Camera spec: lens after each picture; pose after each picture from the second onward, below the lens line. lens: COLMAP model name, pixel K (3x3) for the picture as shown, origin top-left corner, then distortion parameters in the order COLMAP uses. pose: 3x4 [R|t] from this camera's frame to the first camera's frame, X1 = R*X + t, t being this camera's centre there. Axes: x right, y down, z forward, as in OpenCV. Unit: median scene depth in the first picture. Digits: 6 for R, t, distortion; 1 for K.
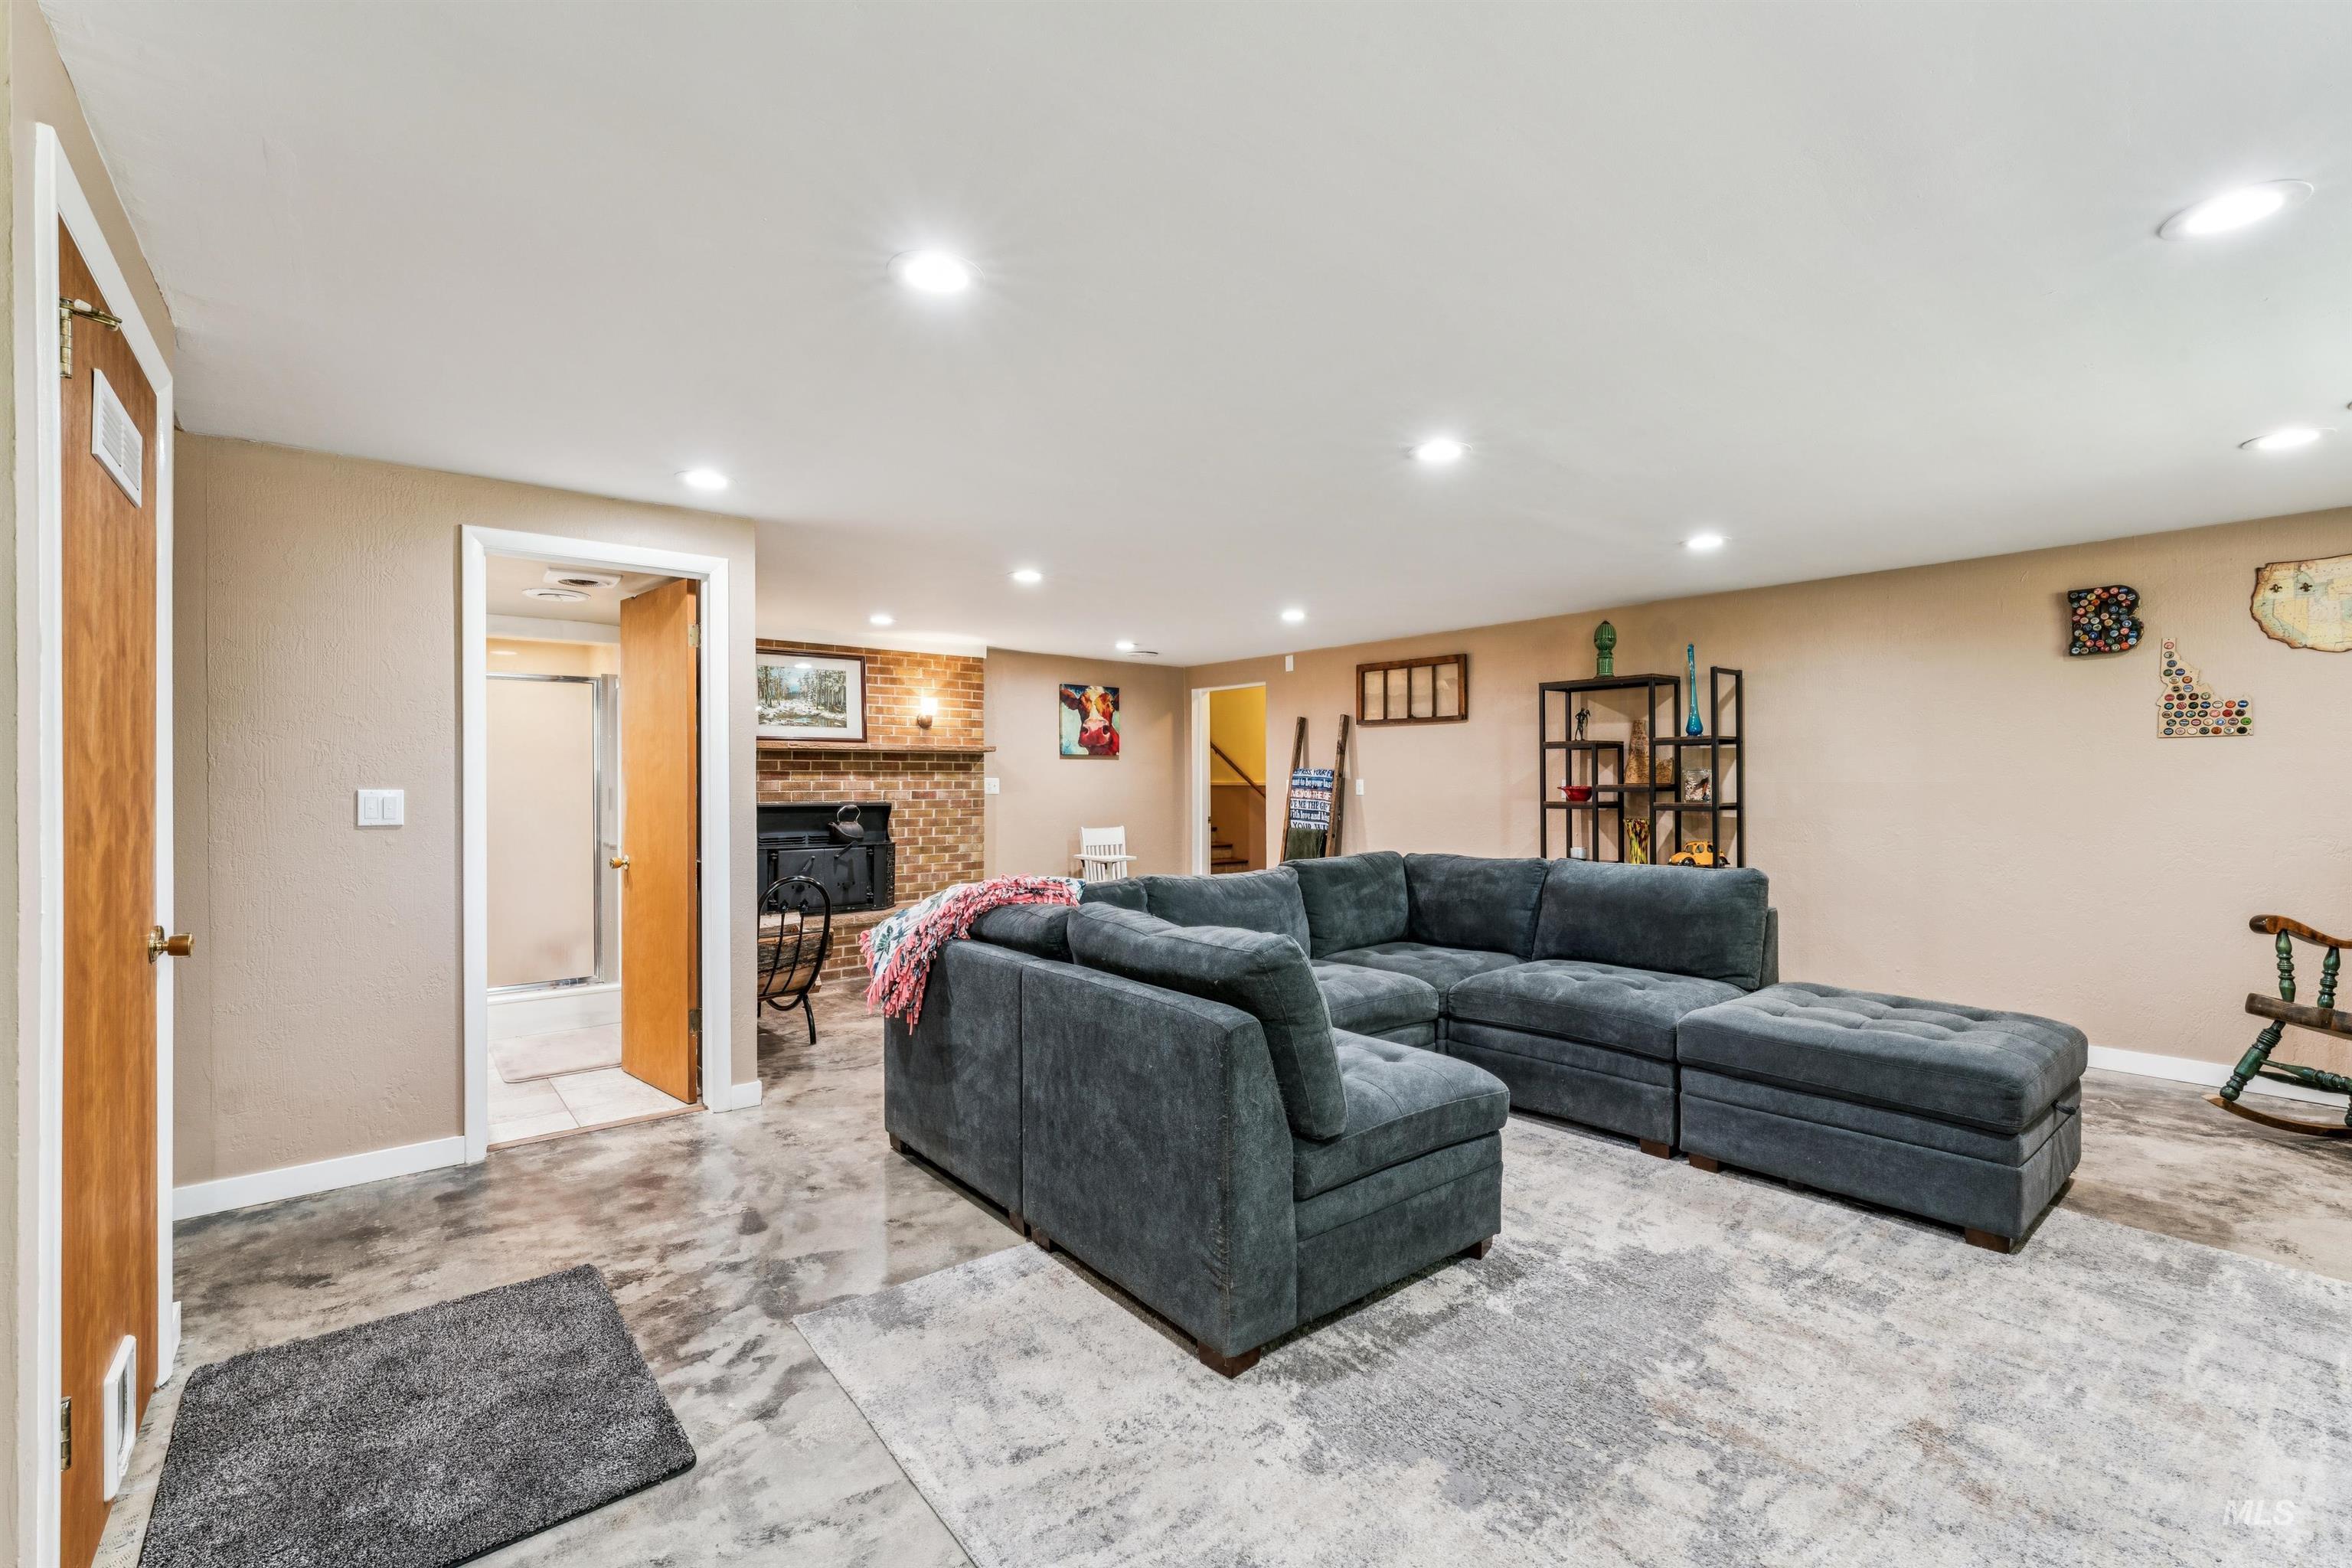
lens RADIAL K [[1021.7, 0, 1183.3], [0, 1021.7, 777.0], [0, 0, 1]] dist [-0.004422, 0.000014]
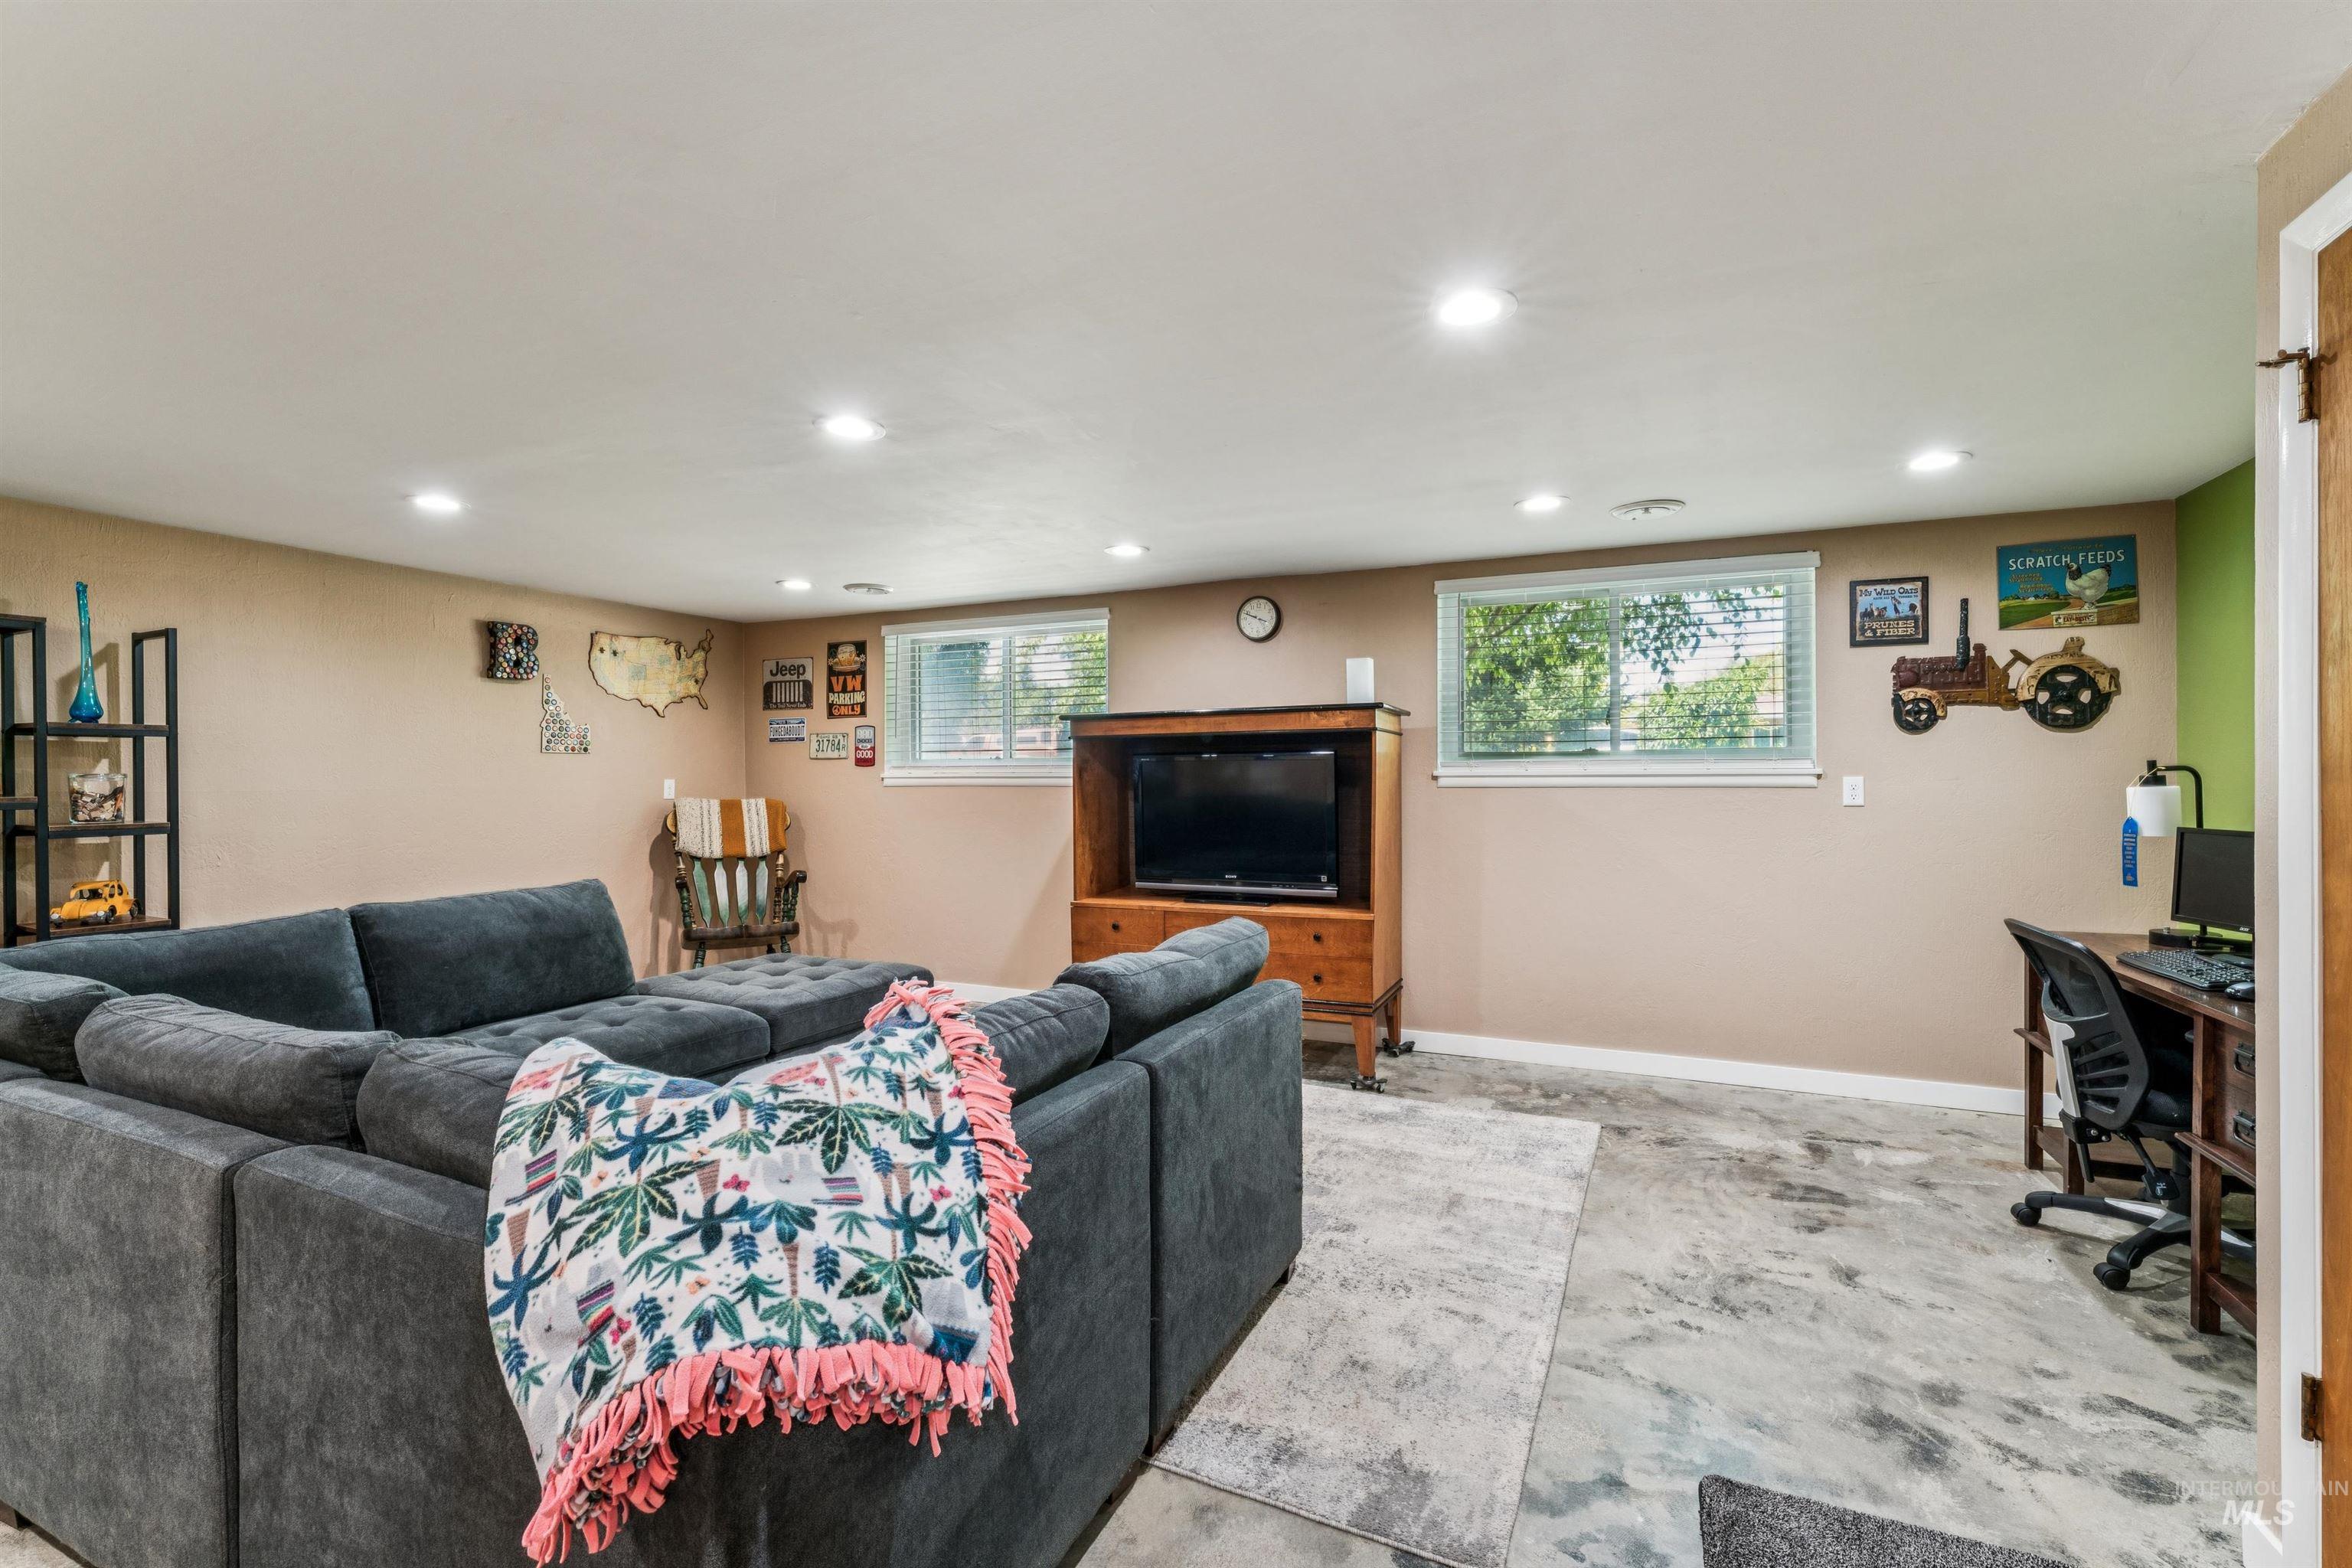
lens RADIAL K [[1021.7, 0, 1183.2], [0, 1021.7, 784.4], [0, 0, 1]] dist [-0.004422, 0.000014]
pose [[-0.441630, -0.000423, 0.897197, -0.554559], [0.001645, 0.999998, 0.001281, -0.001217], [-0.897196, 0.002042, -0.441628, 0.916039]]
